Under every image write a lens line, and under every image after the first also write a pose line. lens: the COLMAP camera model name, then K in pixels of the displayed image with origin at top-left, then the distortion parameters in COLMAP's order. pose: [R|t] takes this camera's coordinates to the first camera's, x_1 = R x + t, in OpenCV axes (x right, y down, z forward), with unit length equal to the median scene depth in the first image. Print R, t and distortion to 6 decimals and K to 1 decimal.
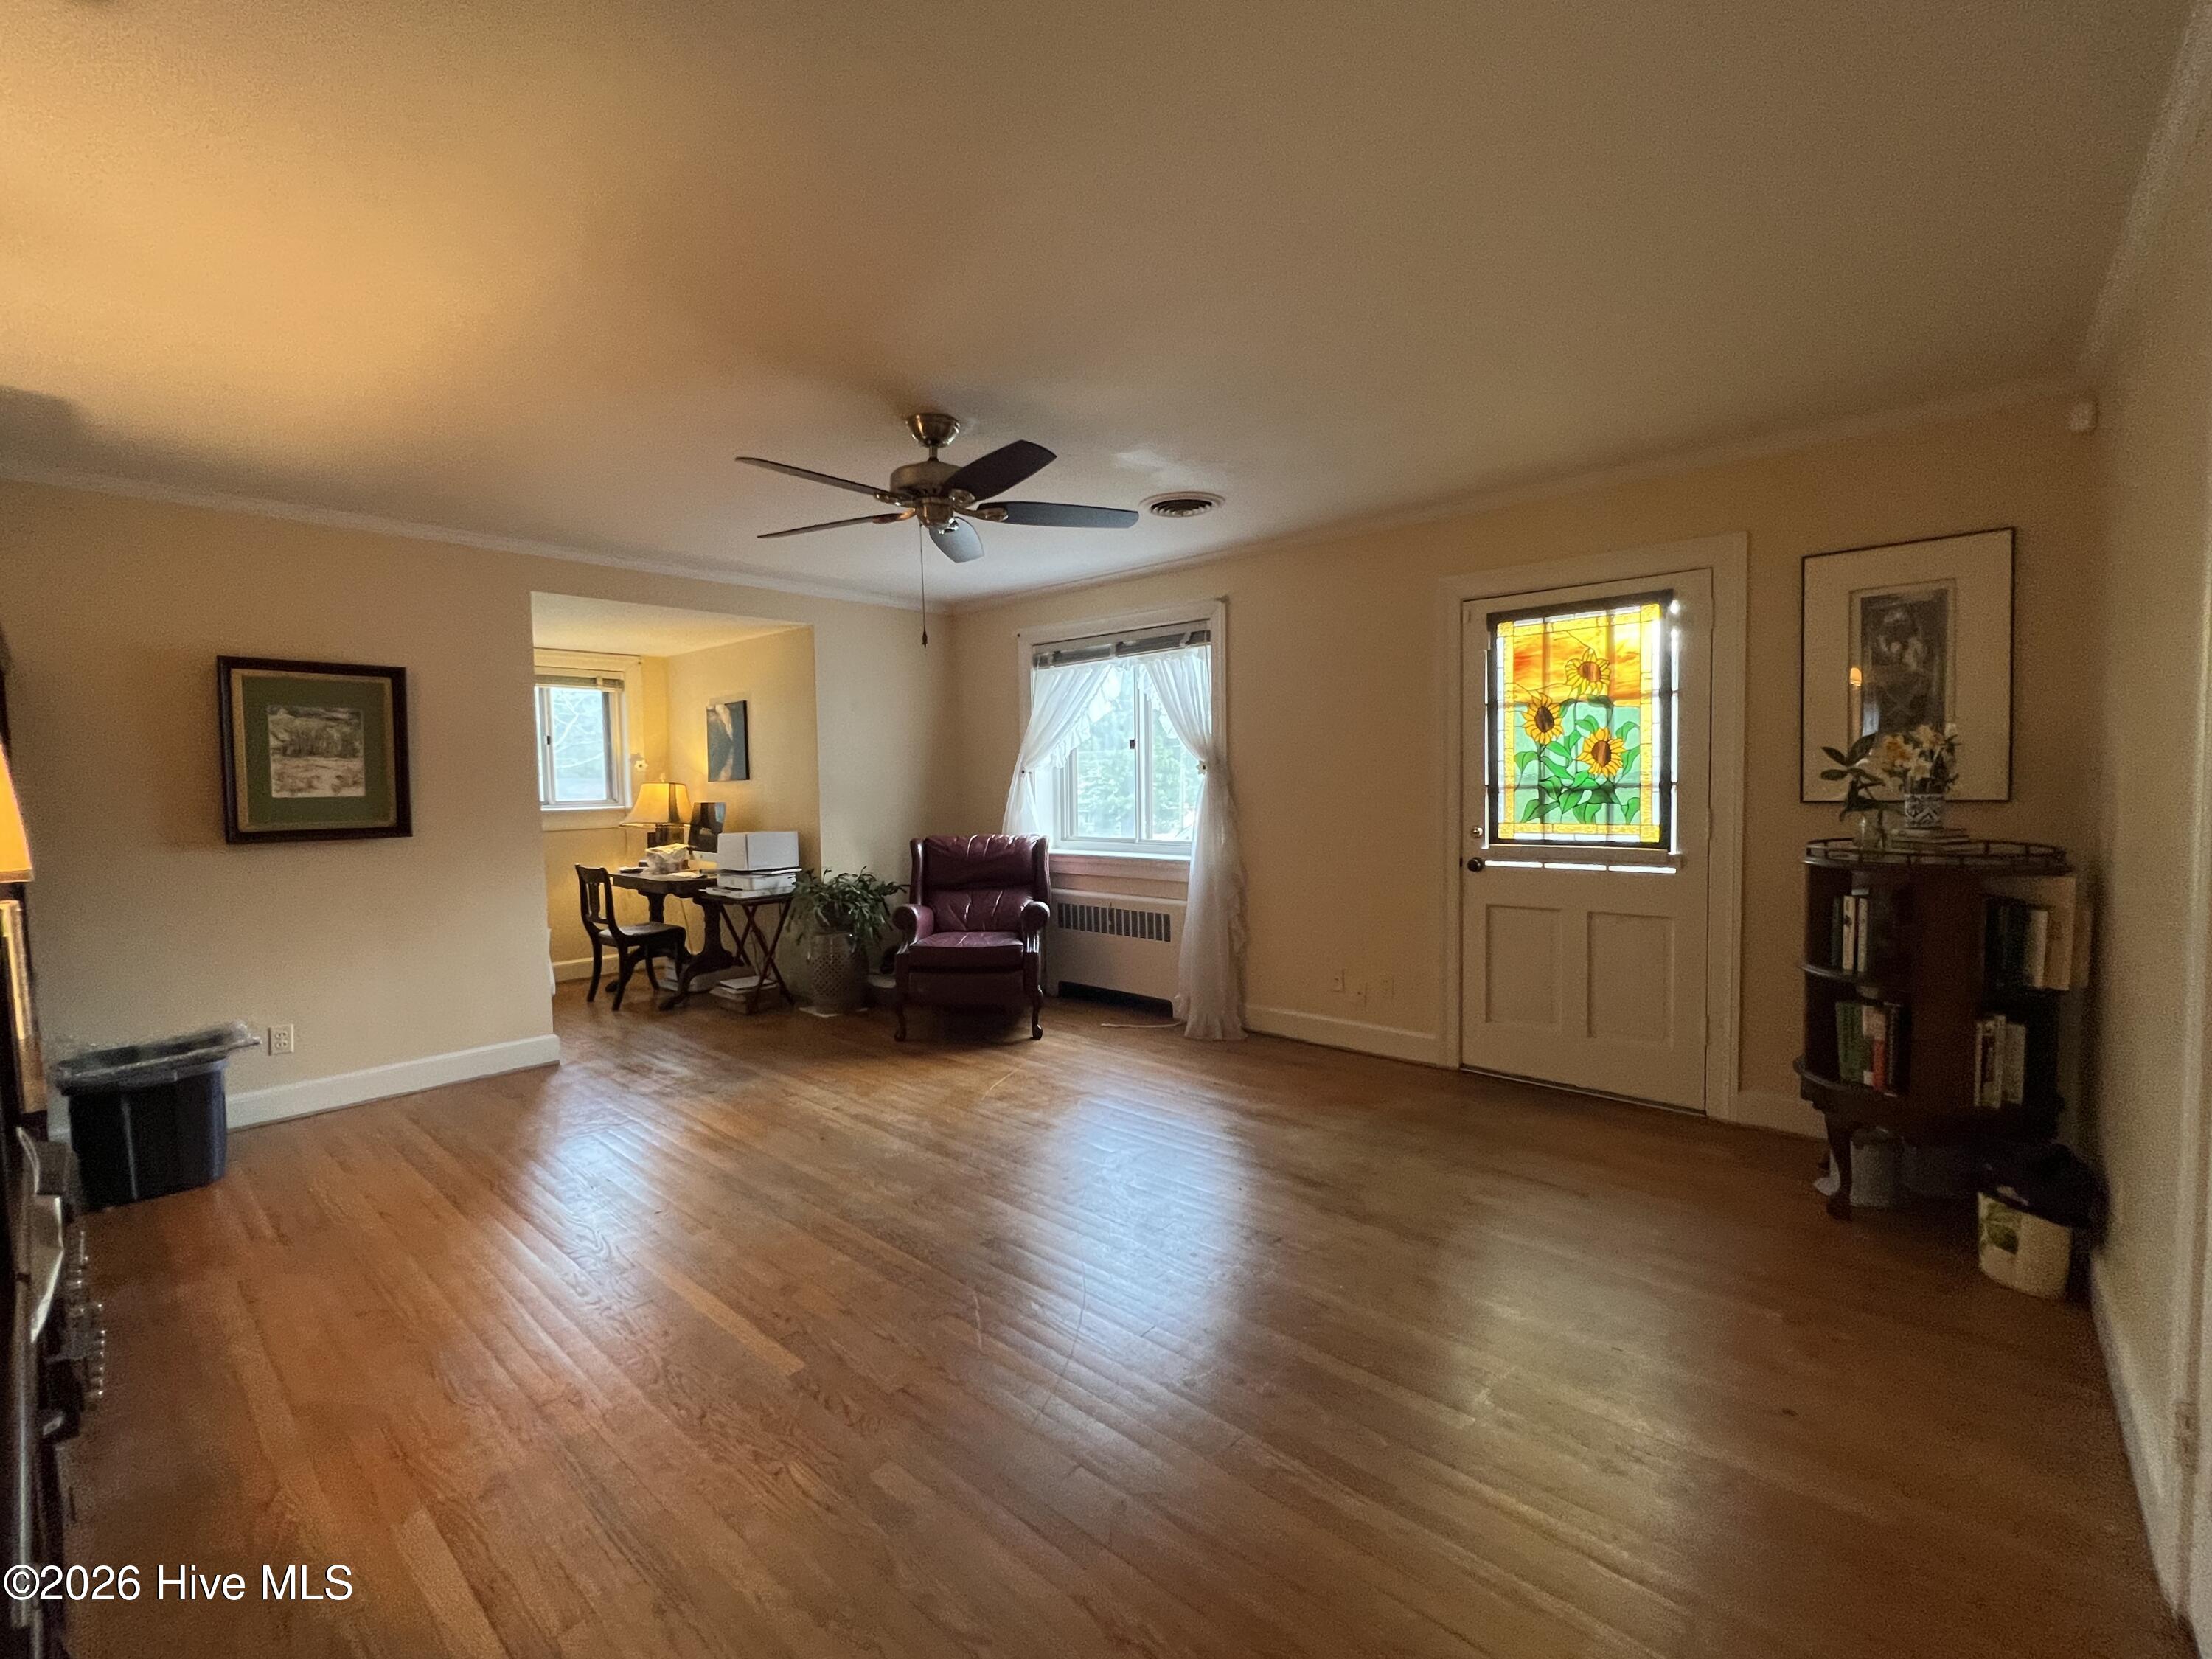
lens RADIAL K [[952.8, 0, 1099.6], [0, 952.8, 828.5], [0, 0, 1]] dist [-0.000347, -0.000339]
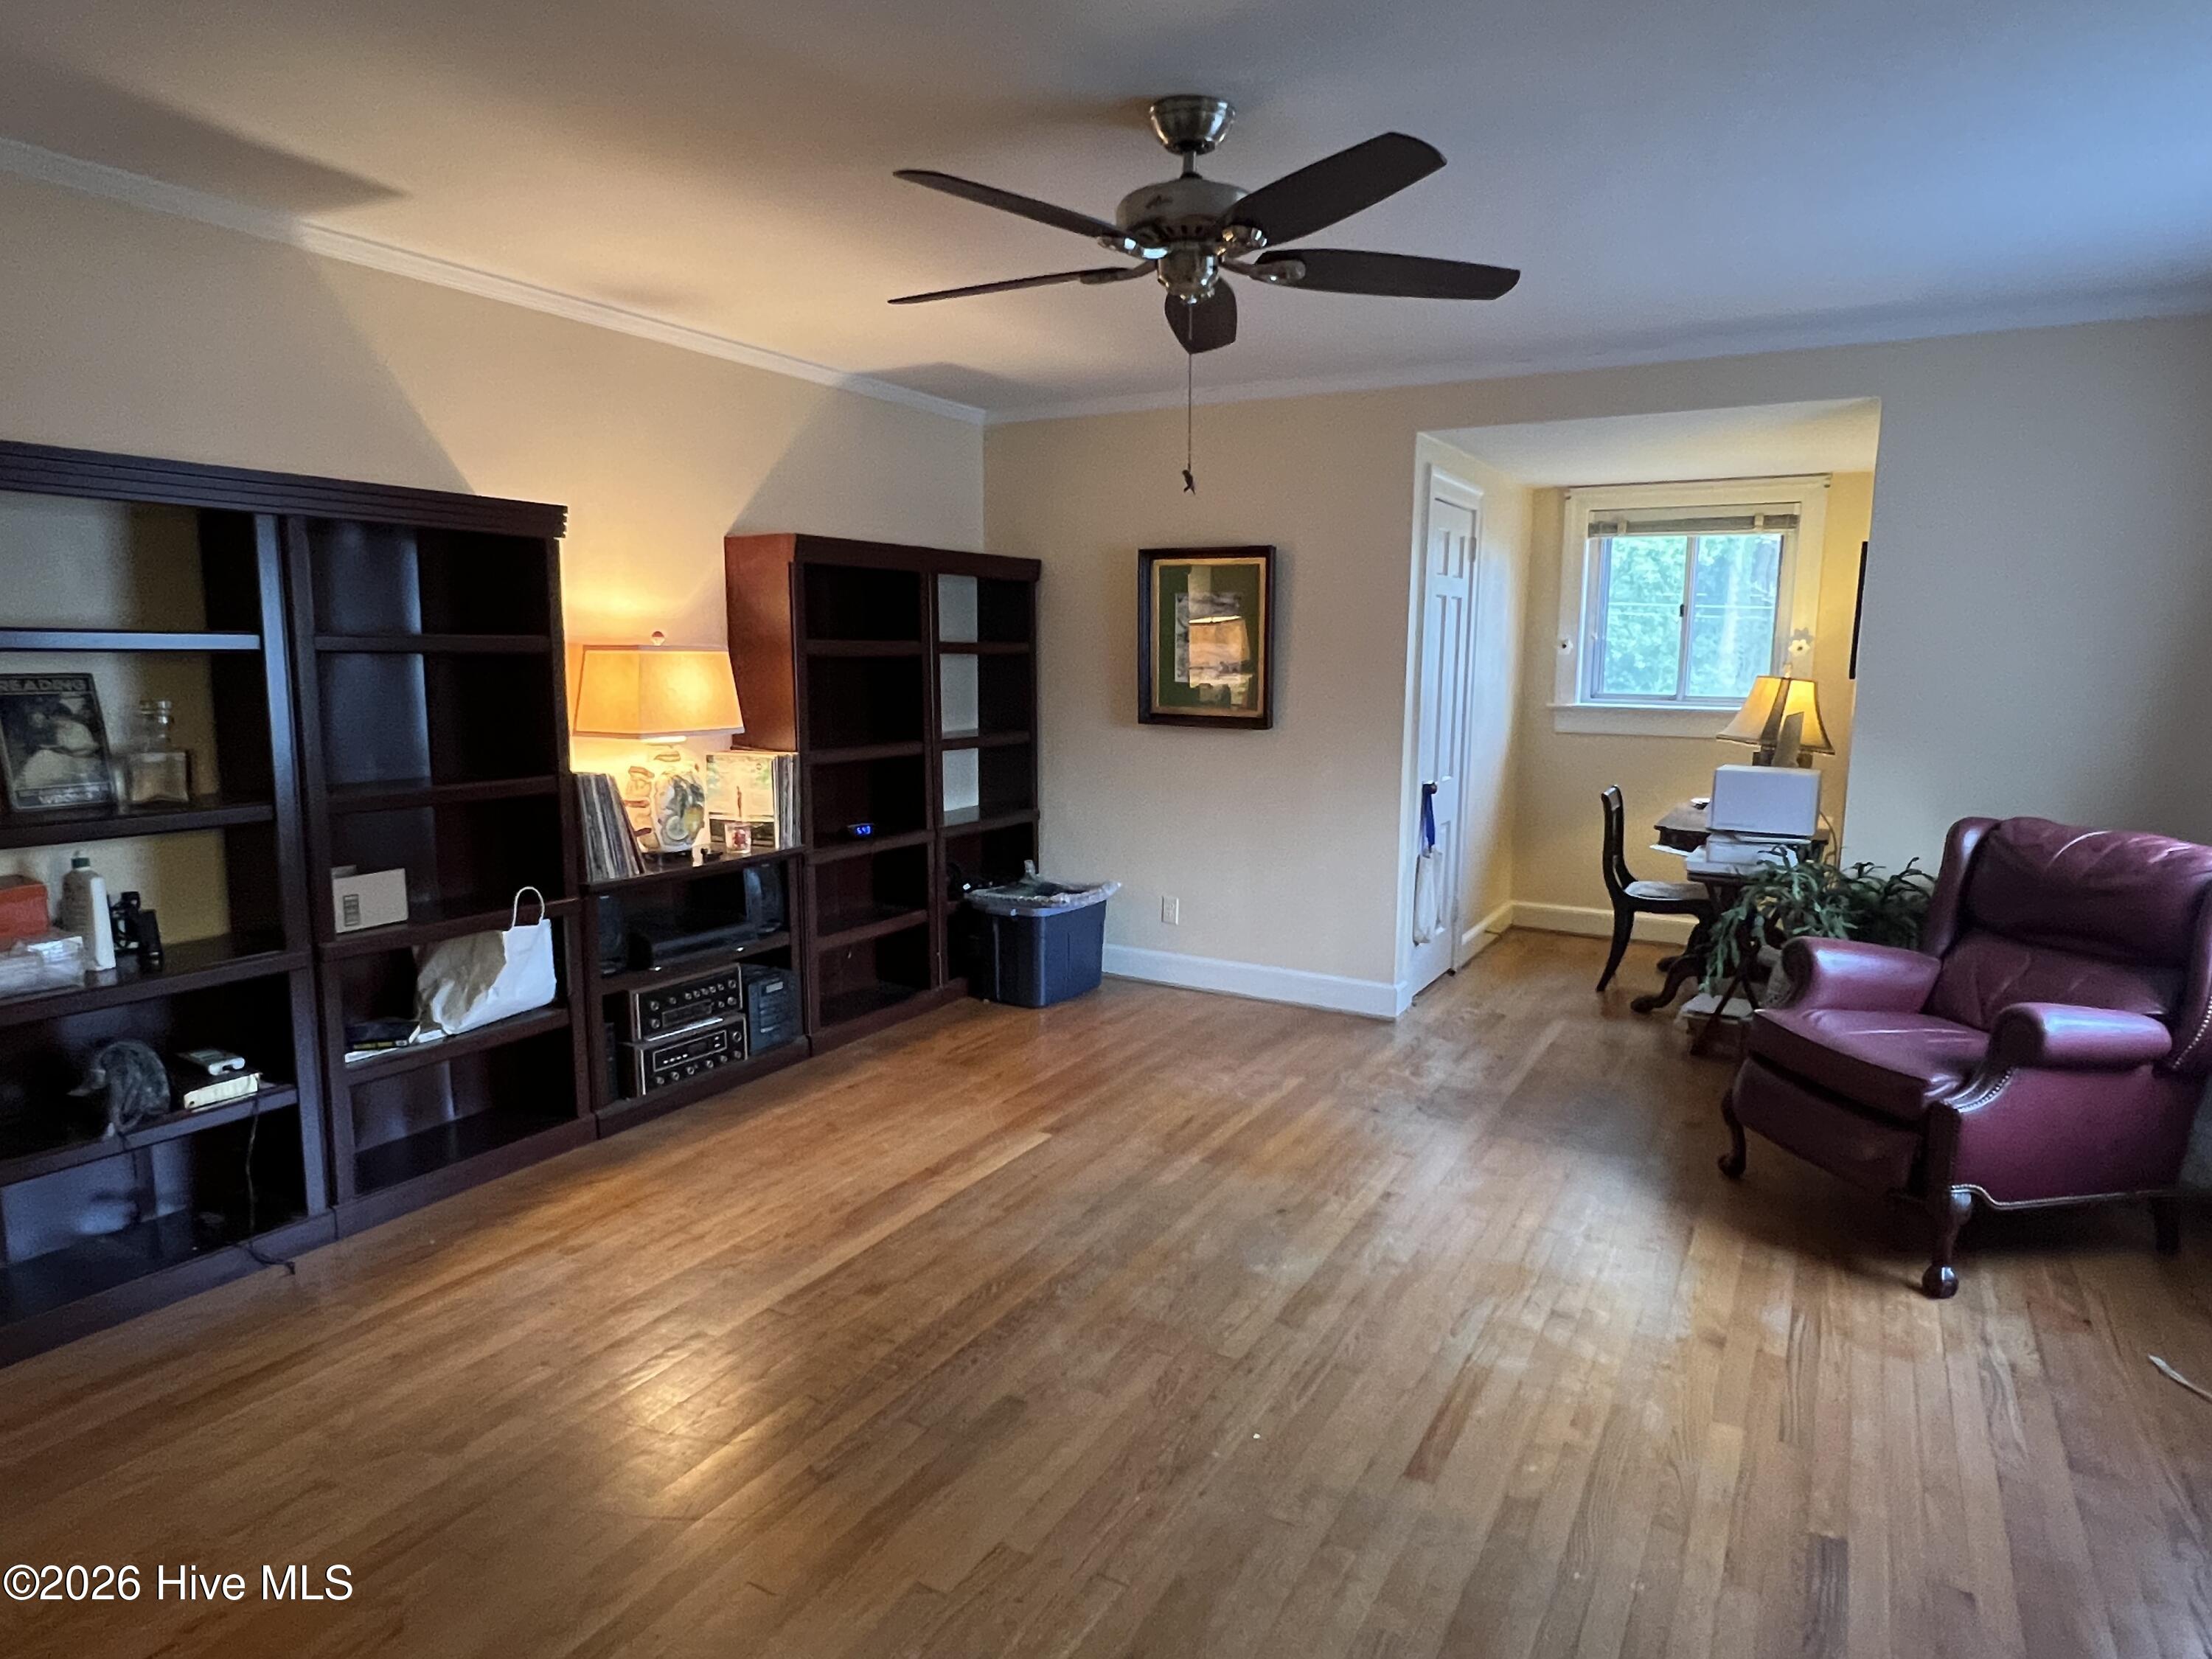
lens RADIAL K [[1307.3, 0, 1101.9], [0, 1307.3, 835.8], [0, 0, 1]] dist [-0.004925, -0.000765]
pose [[0.210192, 0.164412, -0.963737, 0.541388], [-0.064030, 0.985957, 0.154237, -0.083635], [0.975561, 0.029289, 0.217768, 0.625266]]
